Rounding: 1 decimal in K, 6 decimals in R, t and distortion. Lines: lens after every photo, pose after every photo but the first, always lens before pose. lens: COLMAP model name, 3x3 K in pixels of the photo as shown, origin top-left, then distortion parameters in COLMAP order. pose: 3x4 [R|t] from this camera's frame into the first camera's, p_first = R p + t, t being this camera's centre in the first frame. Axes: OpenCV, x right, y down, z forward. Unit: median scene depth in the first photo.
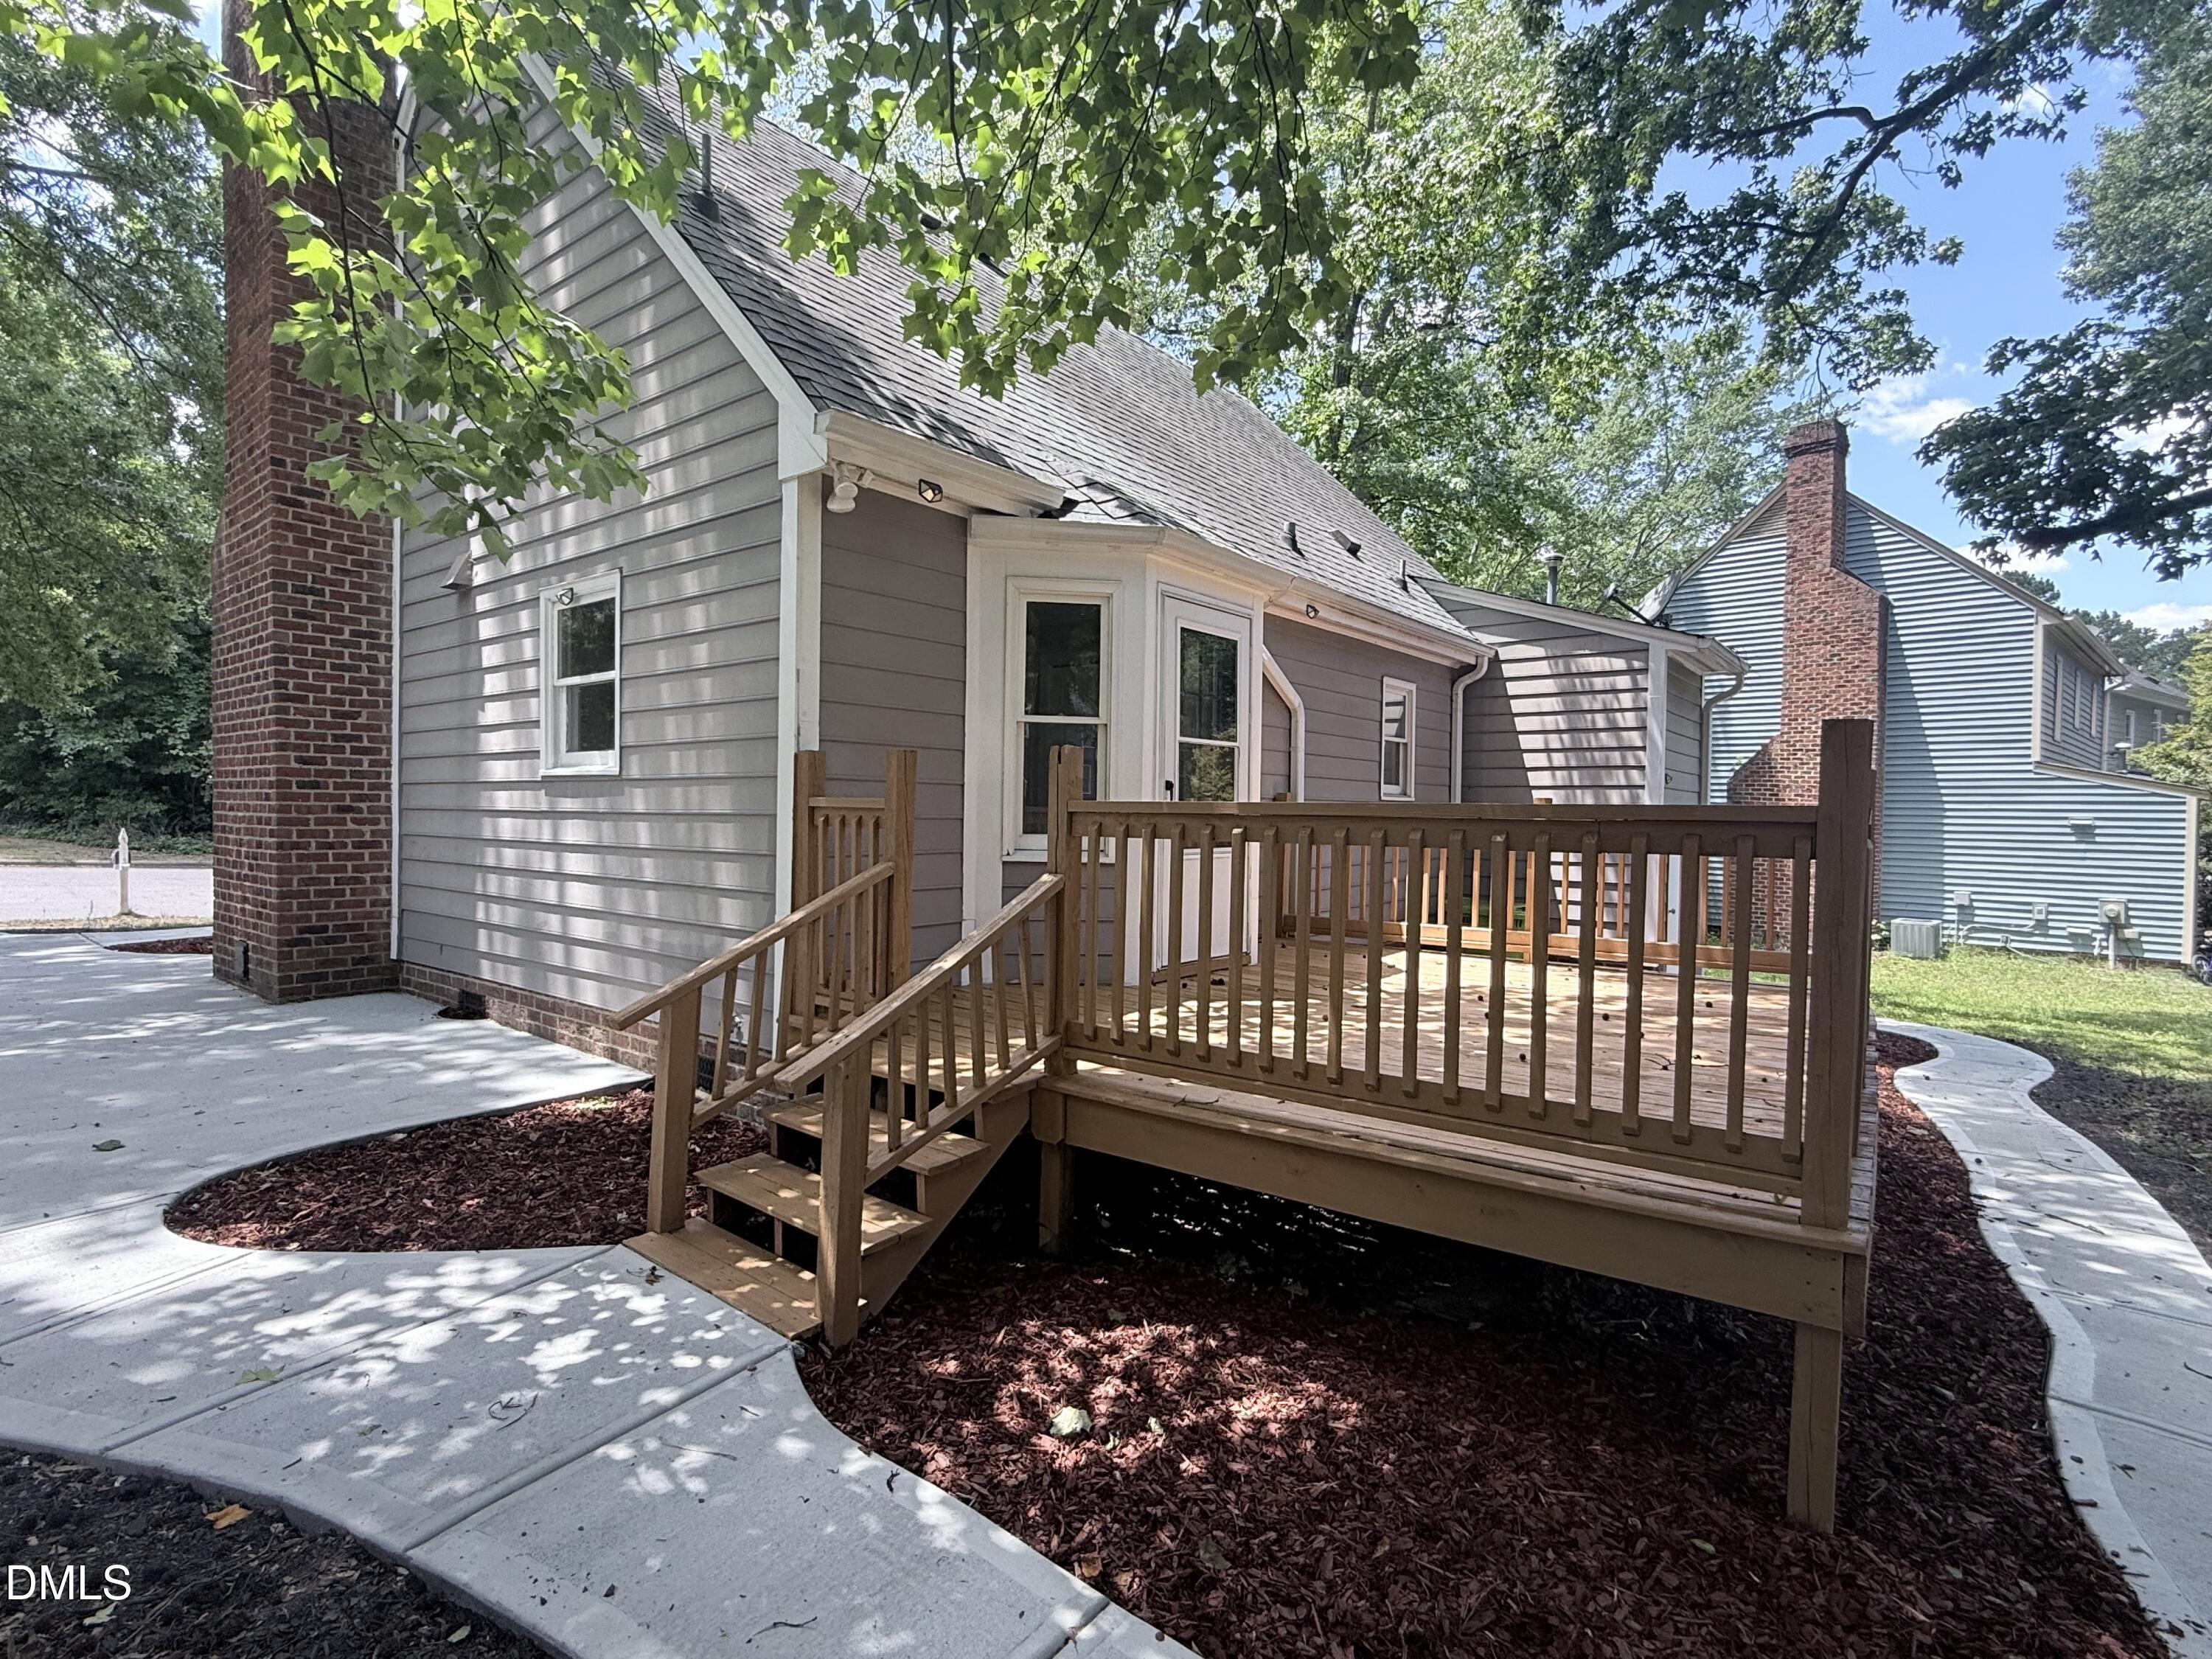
lens RADIAL K [[1075.3, 0, 1106.0], [0, 1075.3, 829.5], [0, 0, 1]] dist [0.004706, 0.000133]
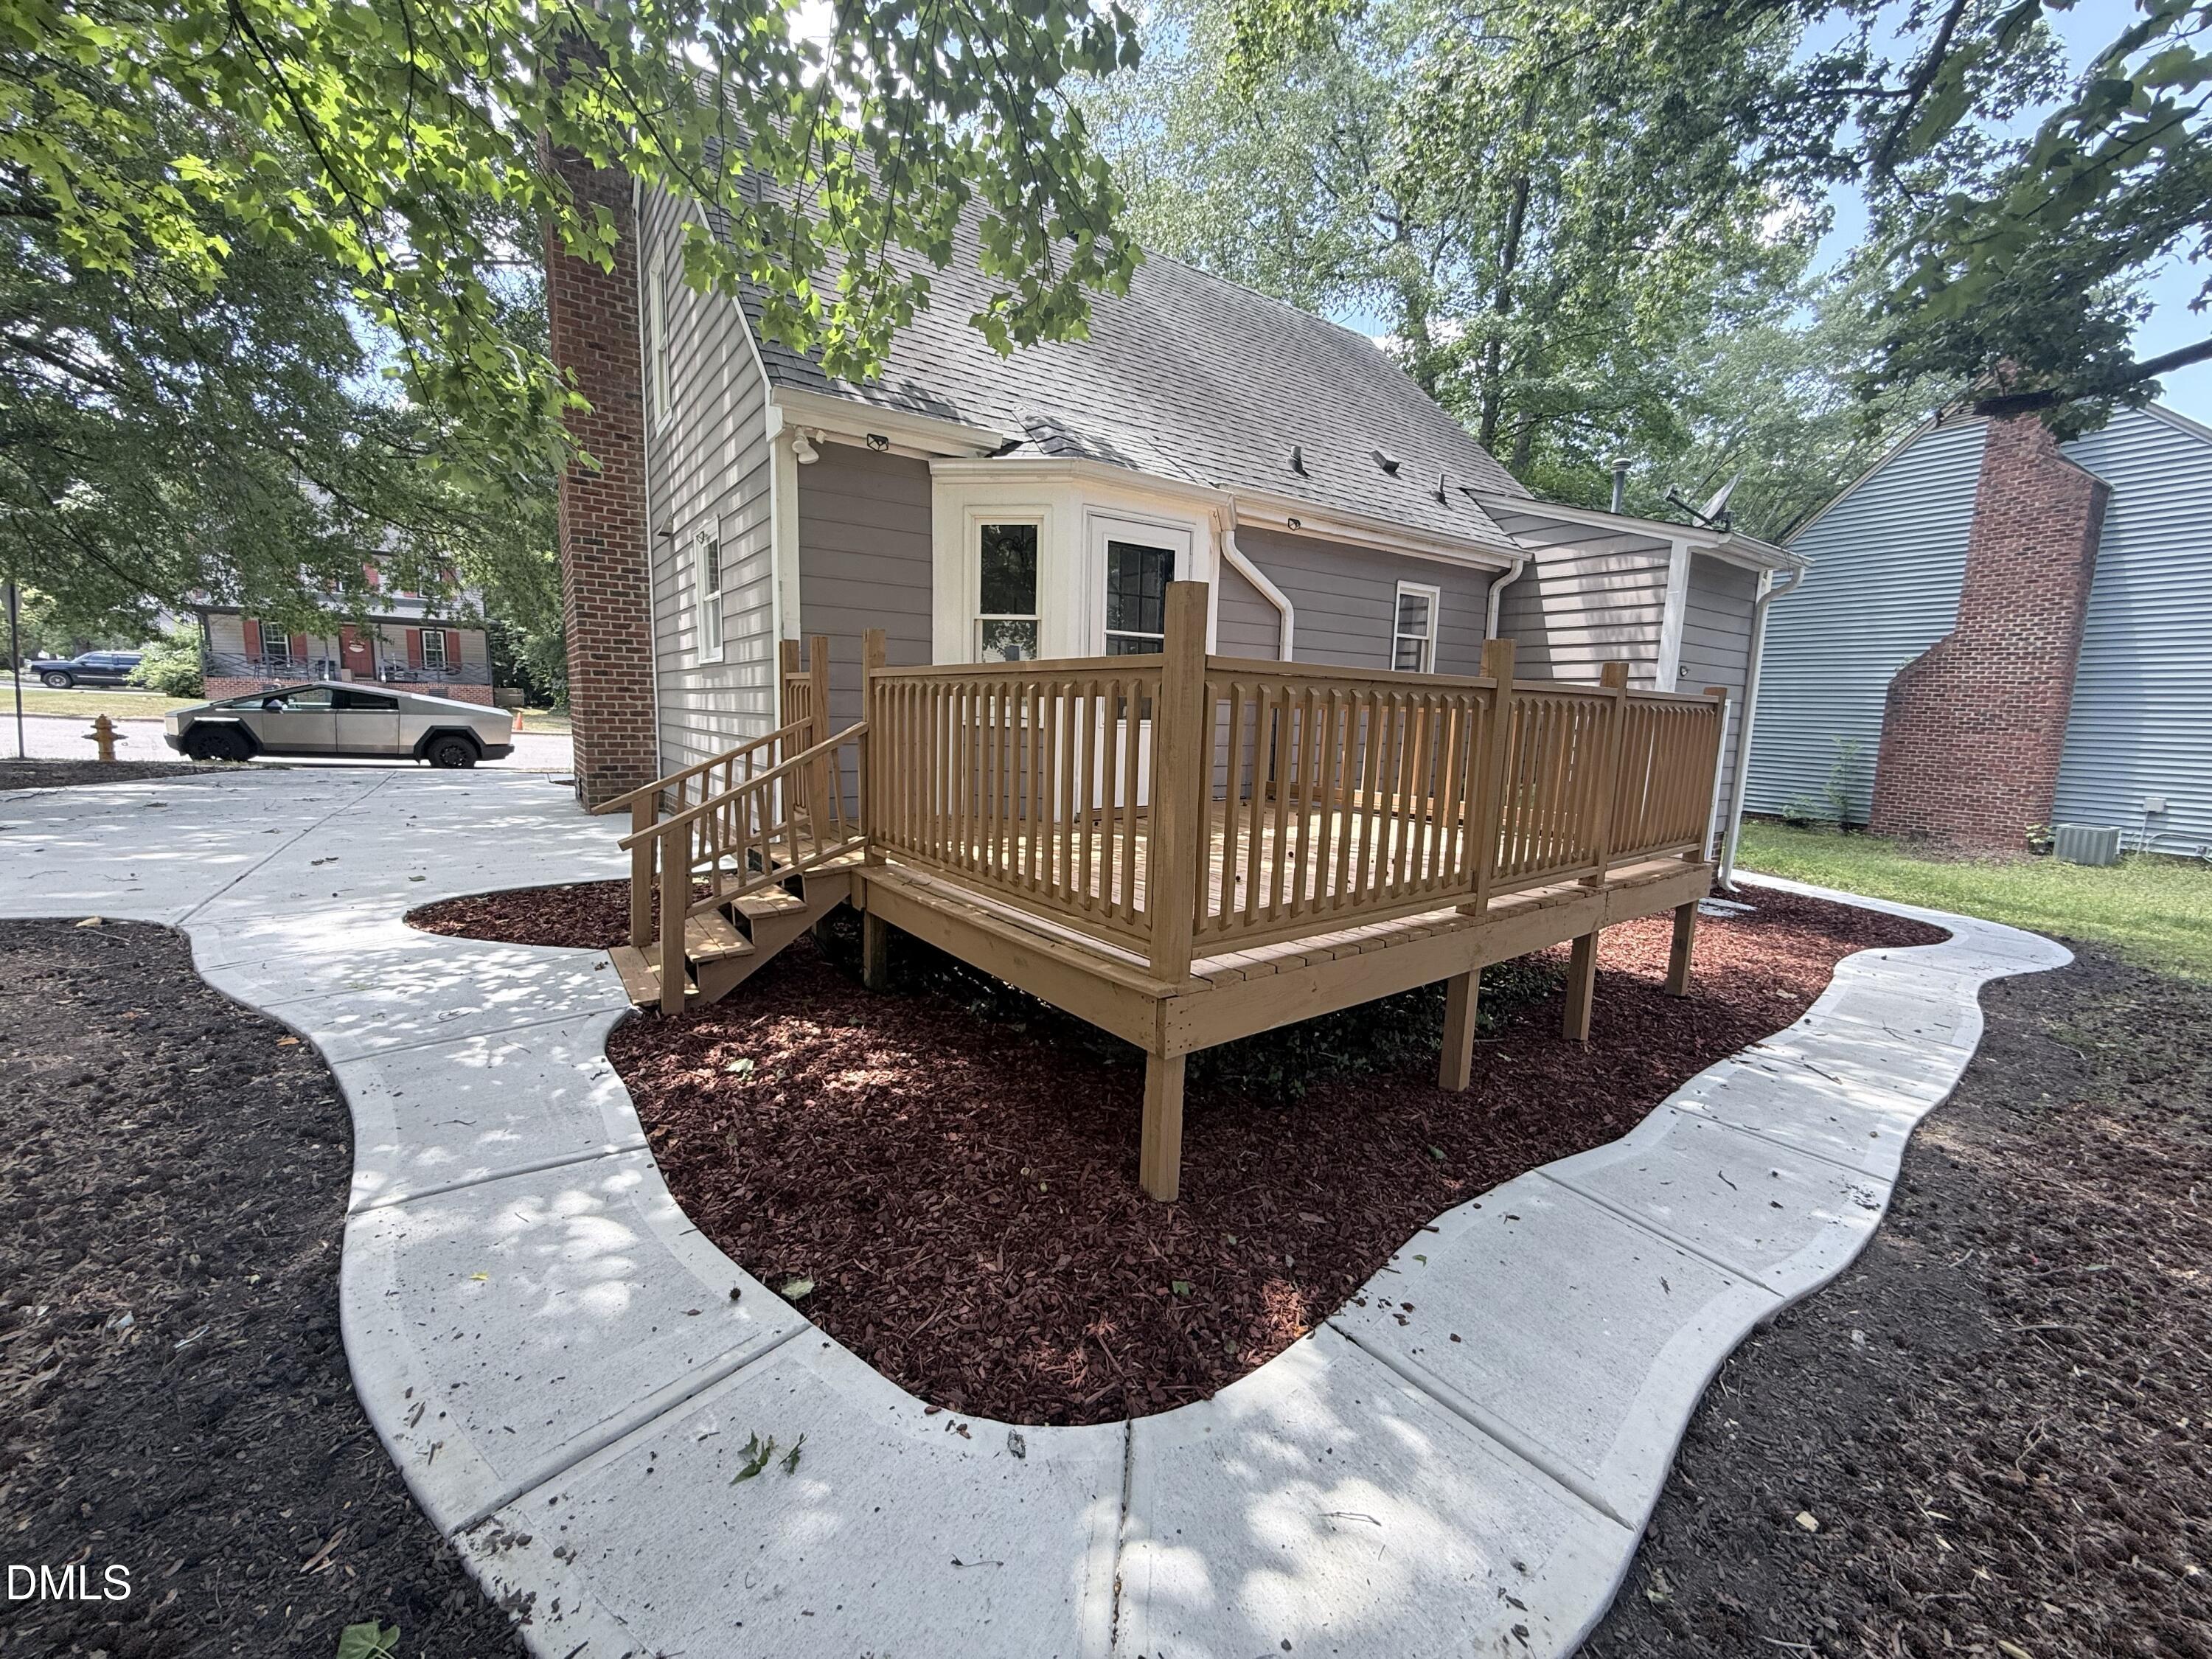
lens RADIAL K [[878.9, 0, 1104.6], [0, 878.9, 819.5], [0, 0, 1]] dist [-0.002496, 0.003116]
pose [[0.959847, 0.044768, -0.276928, 0.327923], [-0.015744, 0.994225, 0.106158, 0.023720], [0.280081, -0.097535, 0.955009, -0.007321]]
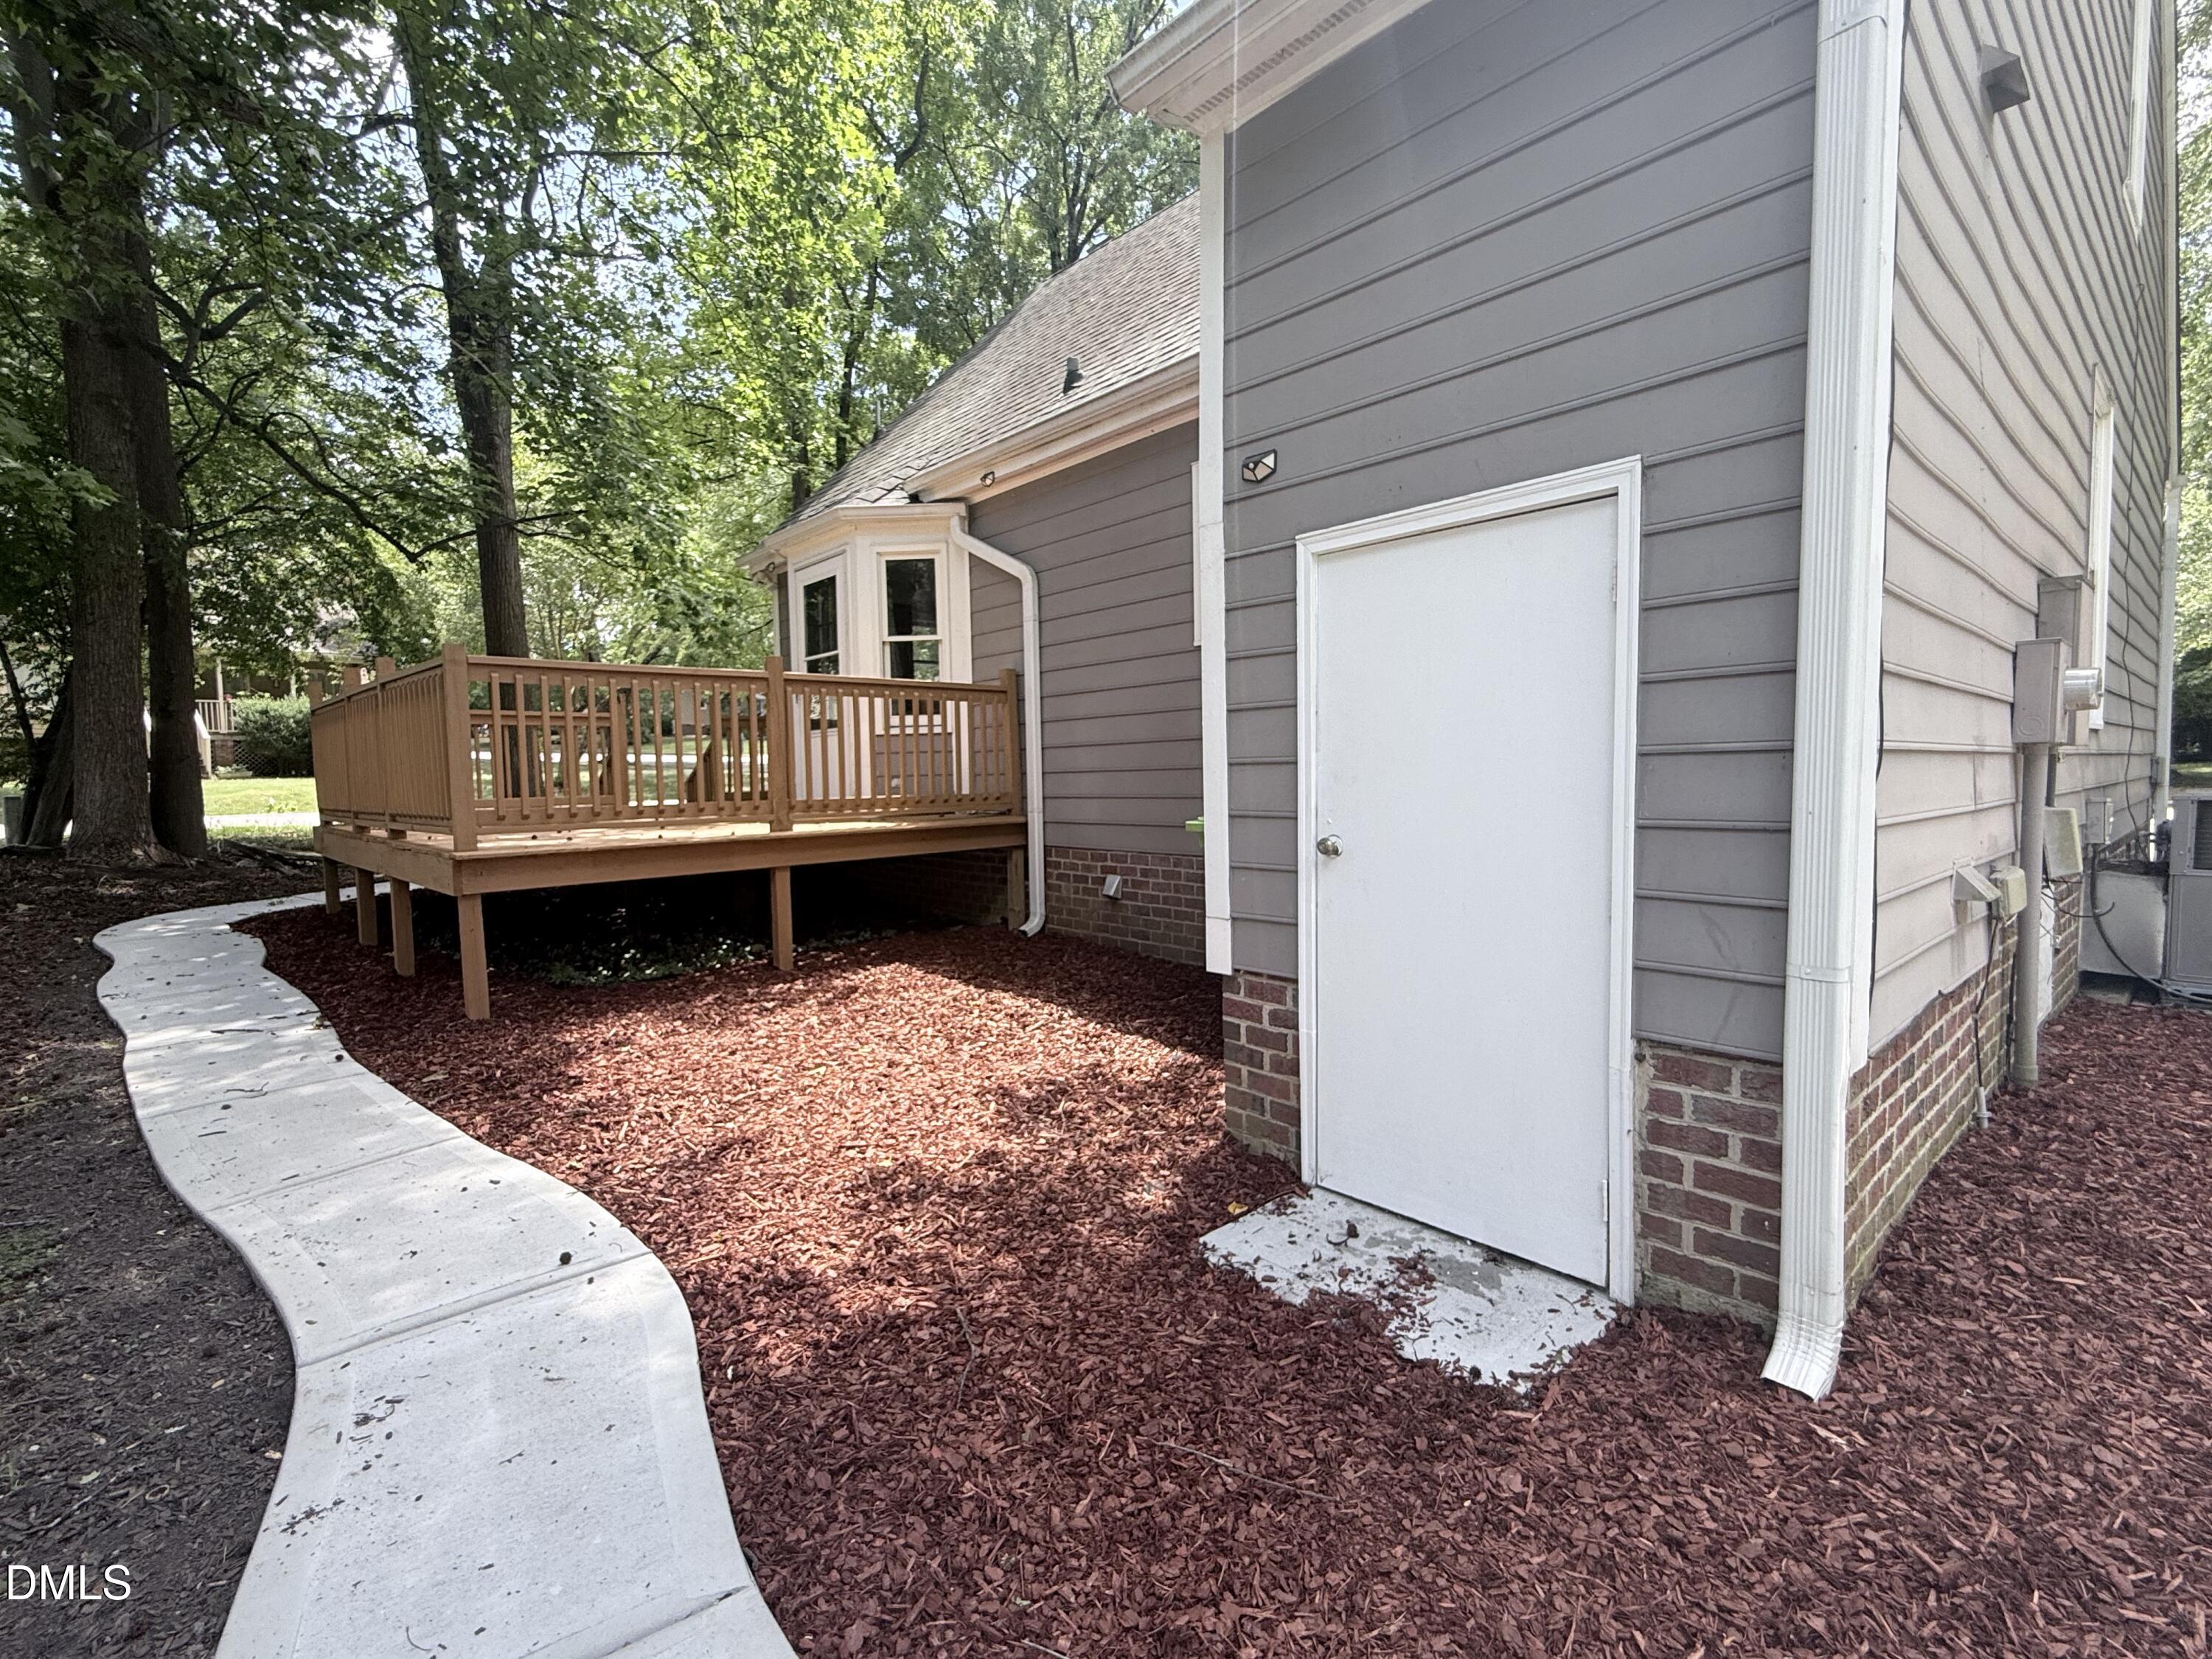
lens RADIAL K [[1022.4, 0, 1106.0], [0, 1022.4, 829.5], [0, 0, 1]] dist [-0.001503, -0.000118]
pose [[-0.173478, 0.048584, -0.983639, 1.301901], [0.006051, 0.998816, 0.048267, 0.083407], [0.984819, 0.002421, -0.173566, 1.523065]]
